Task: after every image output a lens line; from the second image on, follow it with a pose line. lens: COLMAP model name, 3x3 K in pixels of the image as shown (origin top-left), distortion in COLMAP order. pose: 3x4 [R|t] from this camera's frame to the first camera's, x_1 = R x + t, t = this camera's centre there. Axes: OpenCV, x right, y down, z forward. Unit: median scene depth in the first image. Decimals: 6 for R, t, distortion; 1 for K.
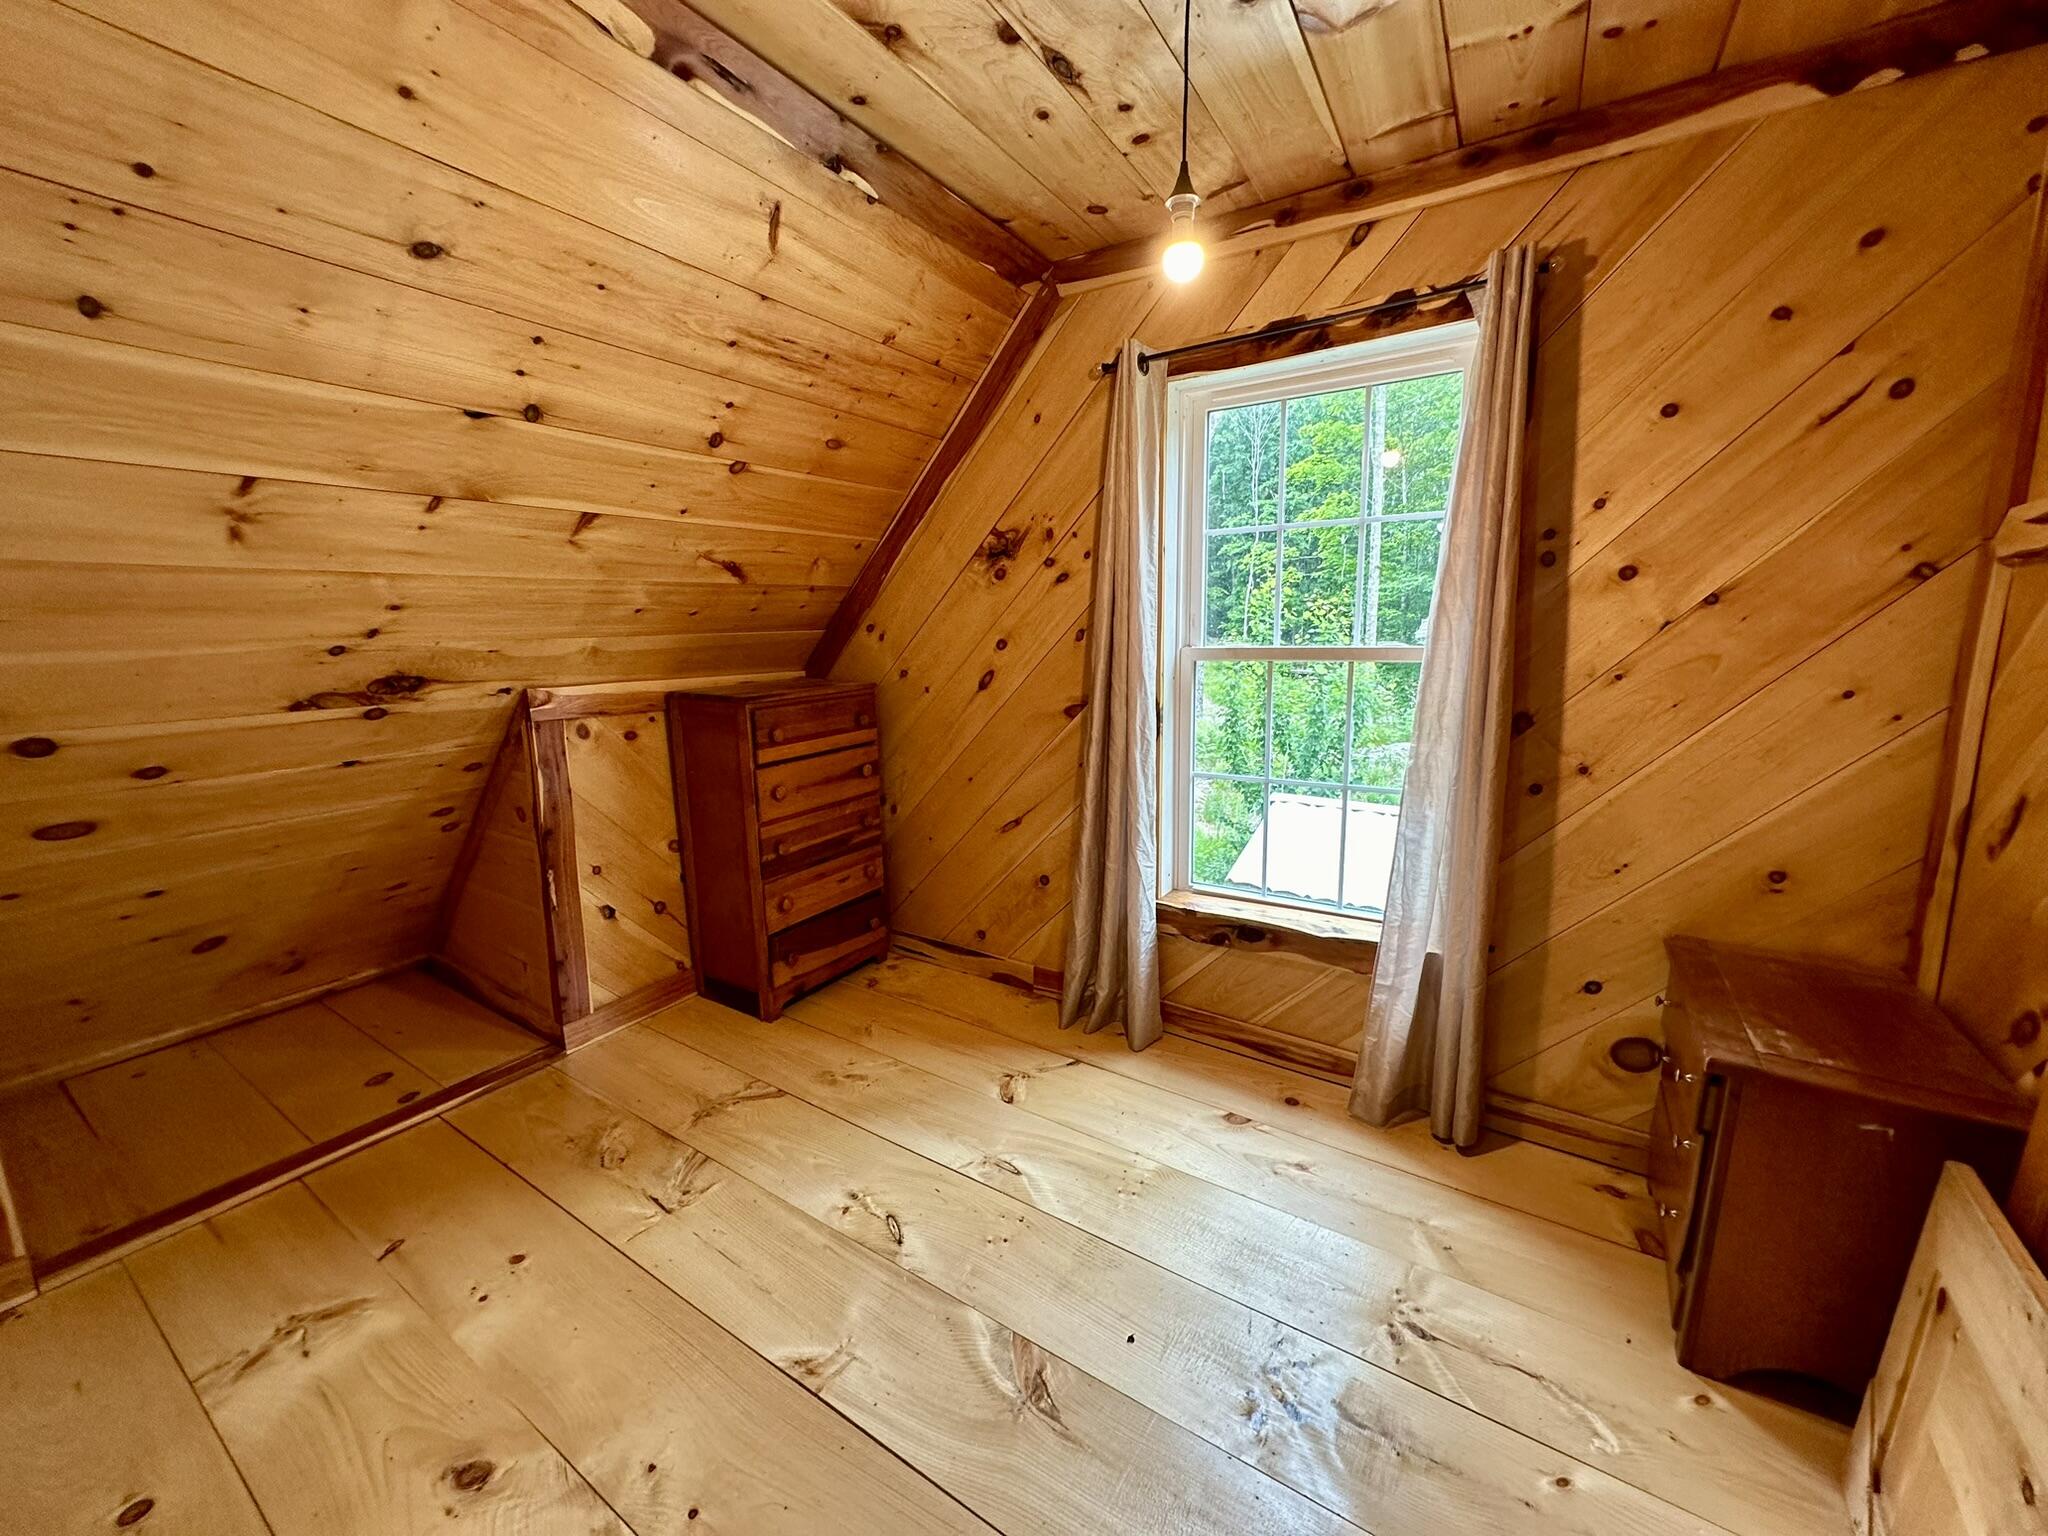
lens RADIAL K [[810.9, 0, 1021.5], [0, 810.9, 767.8], [0, 0, 1]] dist [-0.003969, 0.000193]
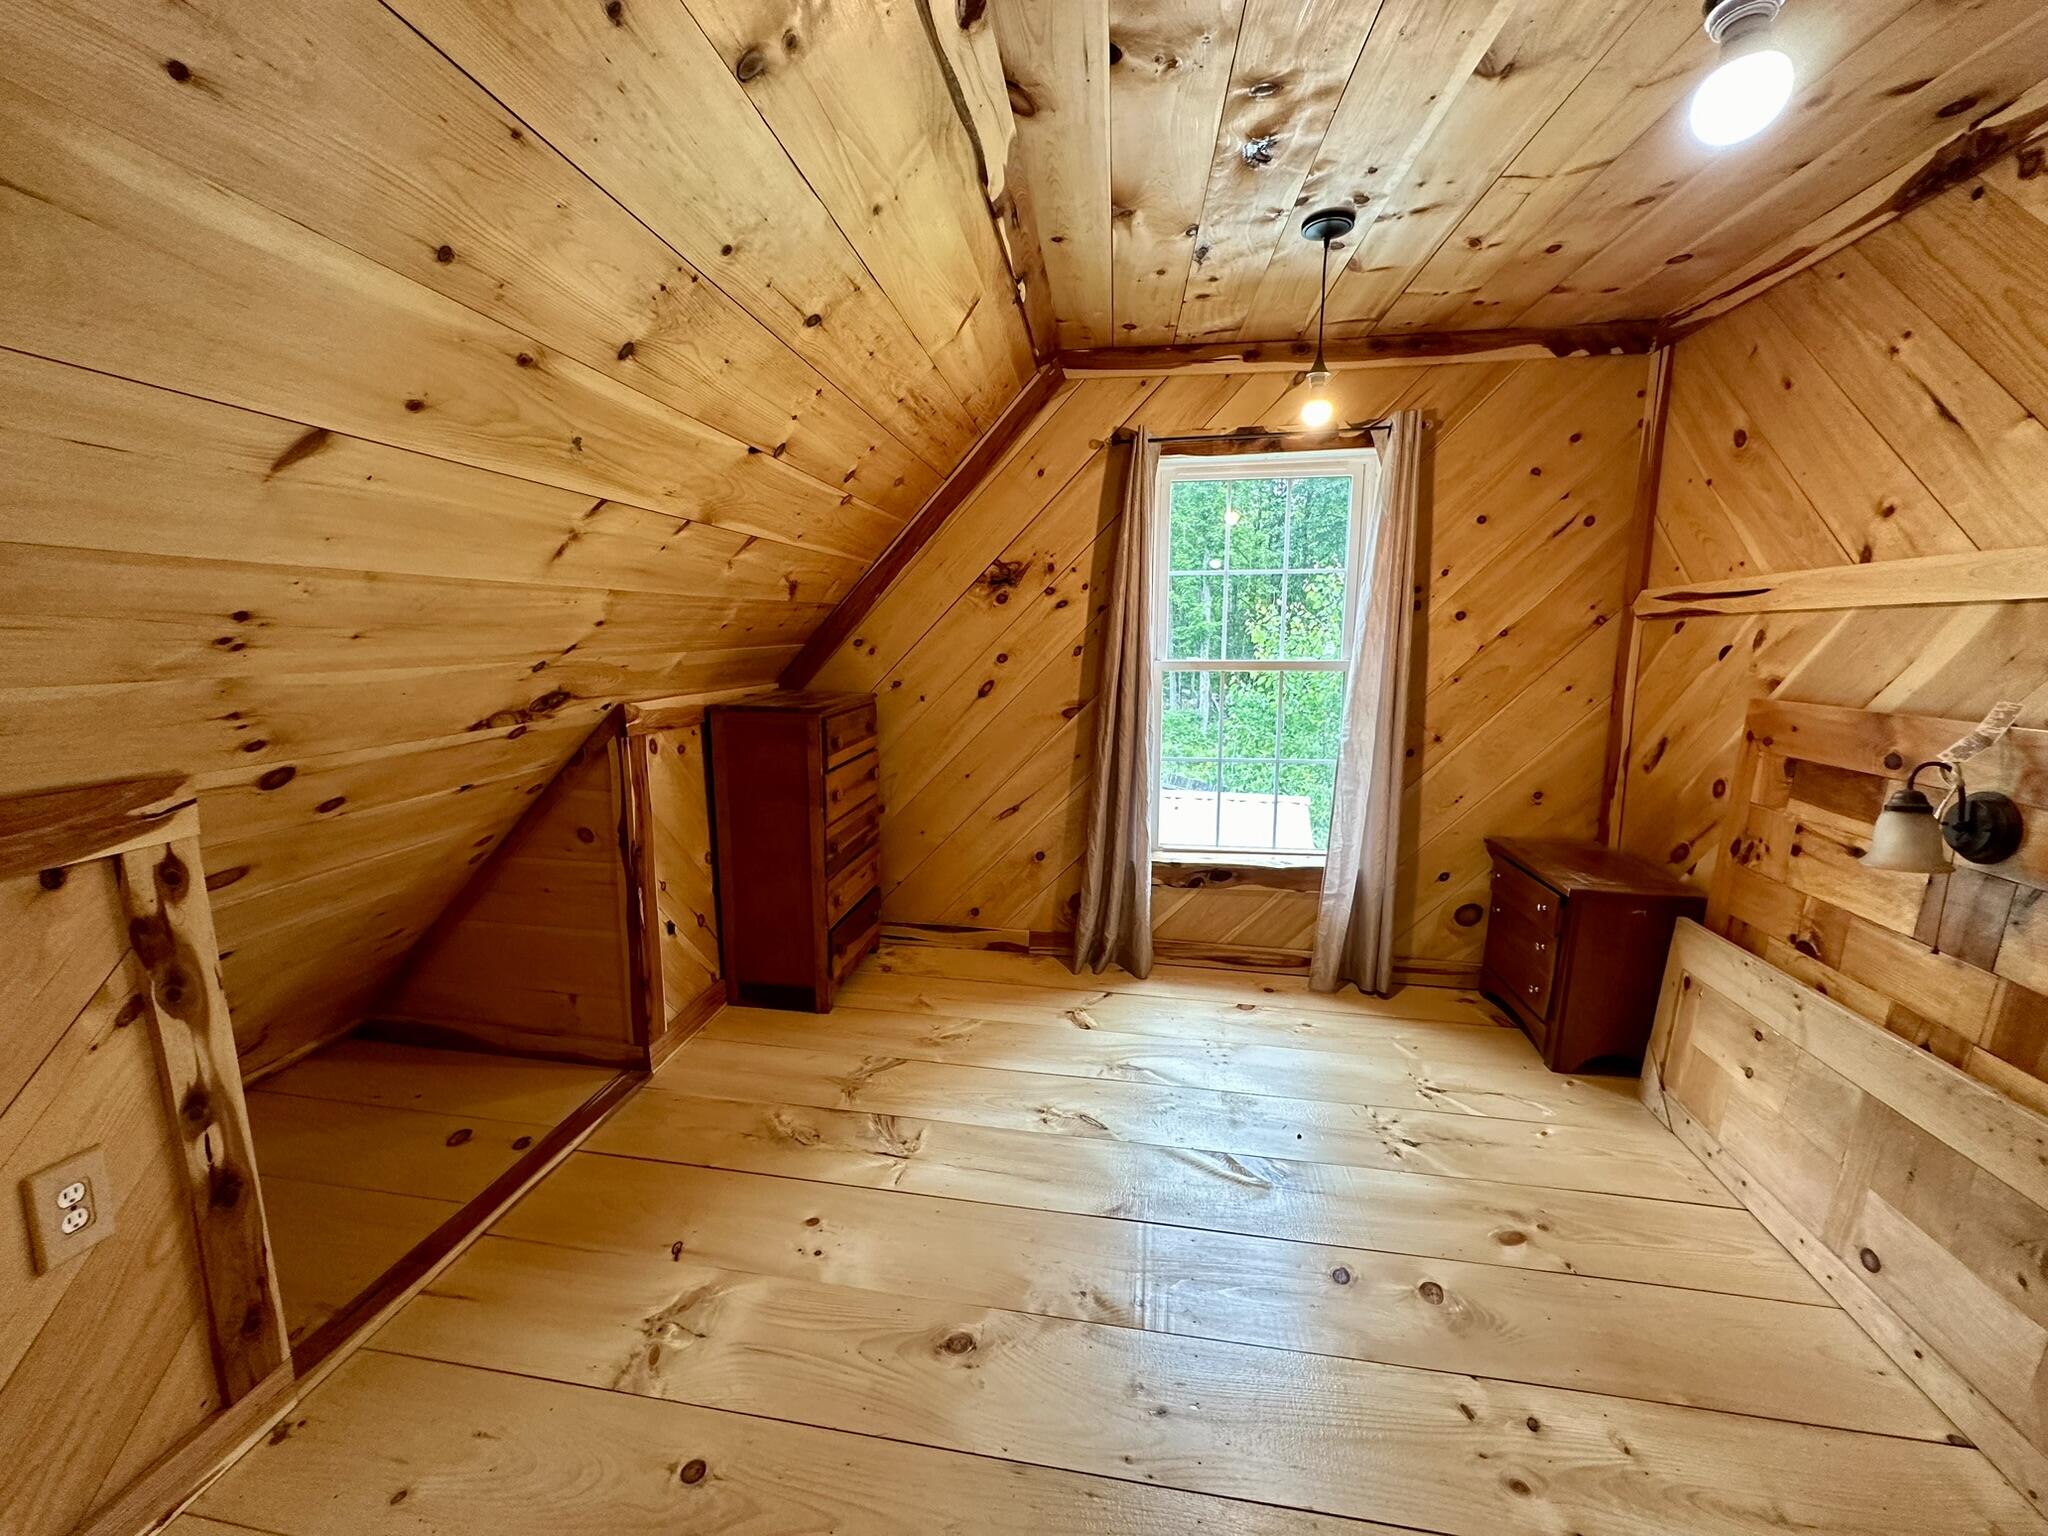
lens RADIAL K [[810.9, 0, 1021.5], [0, 810.9, 767.8], [0, 0, 1]] dist [-0.003969, 0.000193]
pose [[0.912060, -0.054681, 0.406394, -0.559303], [0.059158, 0.998247, 0.001549, 0.006973], [-0.405766, 0.022628, 0.913697, -0.093071]]
